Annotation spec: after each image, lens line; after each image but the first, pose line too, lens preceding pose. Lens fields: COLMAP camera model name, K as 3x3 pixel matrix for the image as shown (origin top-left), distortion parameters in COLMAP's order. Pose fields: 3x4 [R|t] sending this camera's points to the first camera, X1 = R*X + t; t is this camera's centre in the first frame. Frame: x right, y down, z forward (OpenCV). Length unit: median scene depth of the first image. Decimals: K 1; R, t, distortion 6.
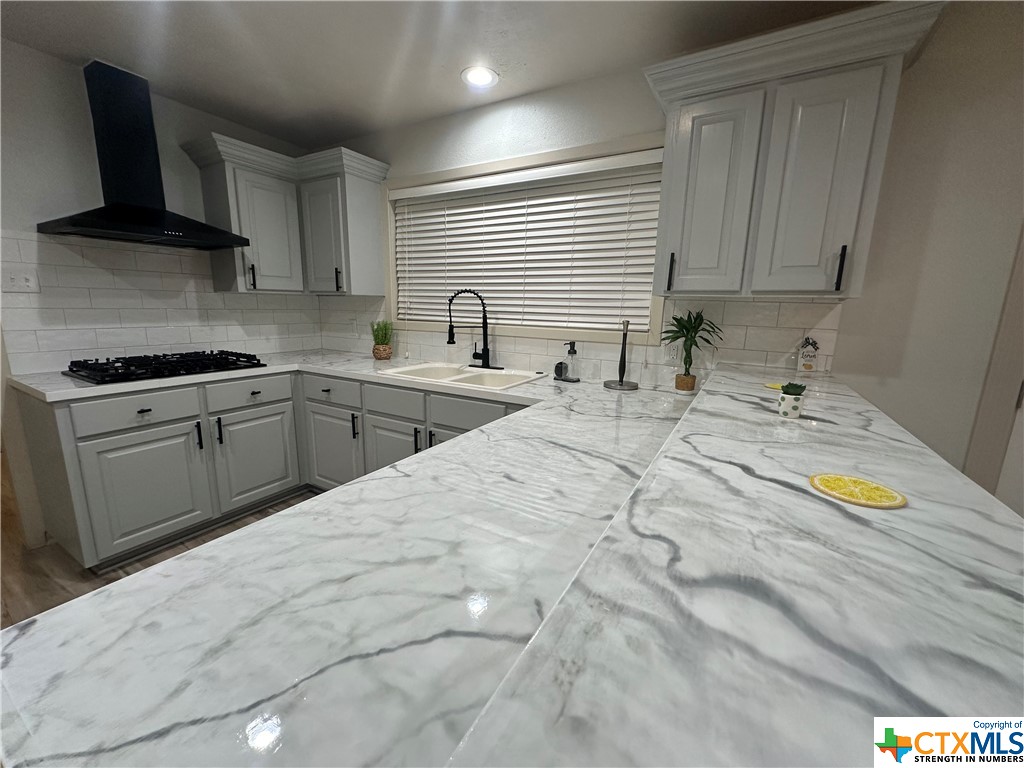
lens RADIAL K [[410.3, 0, 506.9], [0, 410.3, 385.8], [0, 0, 1]] dist [0.001460, -0.000464]
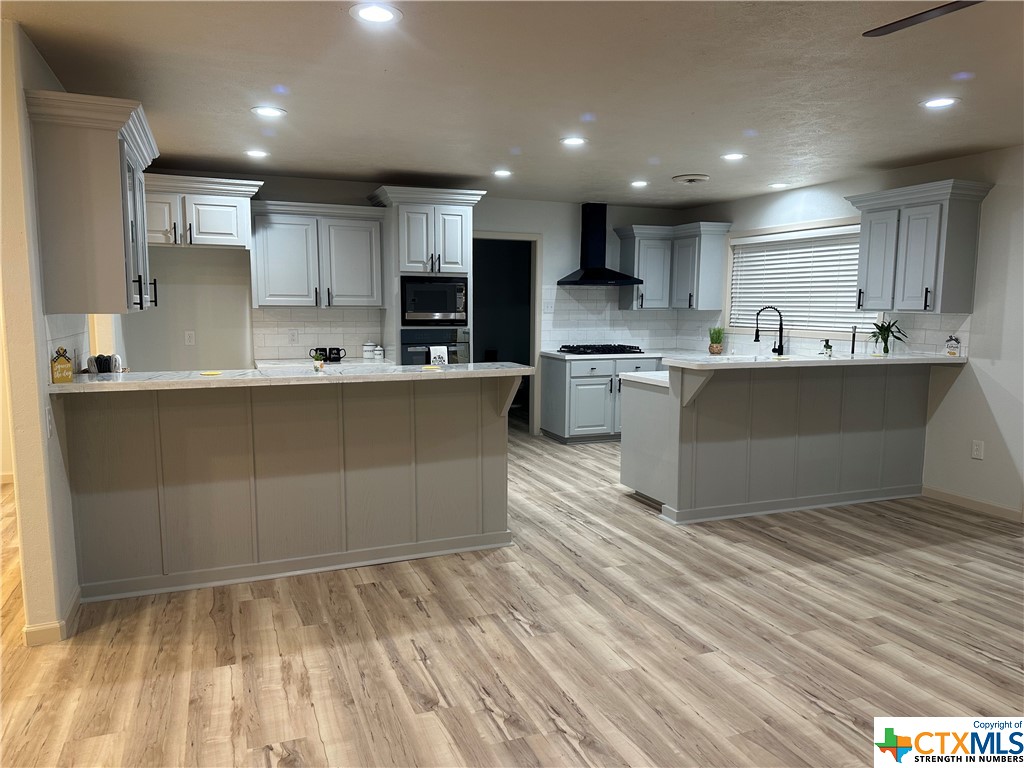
lens RADIAL K [[714.7, 0, 507.3], [0, 714.7, 395.4], [0, 0, 1]] dist [0.070082, -0.084796]
pose [[0.791918, 0.062053, -0.607466, 0.775356], [-0.107450, 0.993461, -0.038594, 0.300515], [0.601099, 0.095836, 0.793408, -1.673868]]
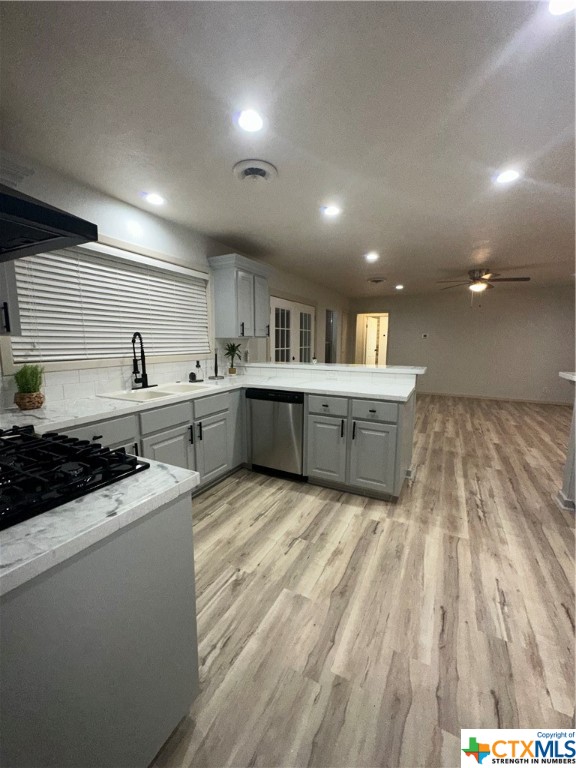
lens RADIAL K [[307.7, 0, 289.7], [0, 307.7, 380.7], [0, 0, 1]] dist [0.001460, -0.000464]
pose [[-0.059732, -0.154423, 0.986198, -1.146643], [0.185960, 0.968945, 0.162984, -0.150408], [-0.980740, 0.193128, -0.029161, 0.558205]]
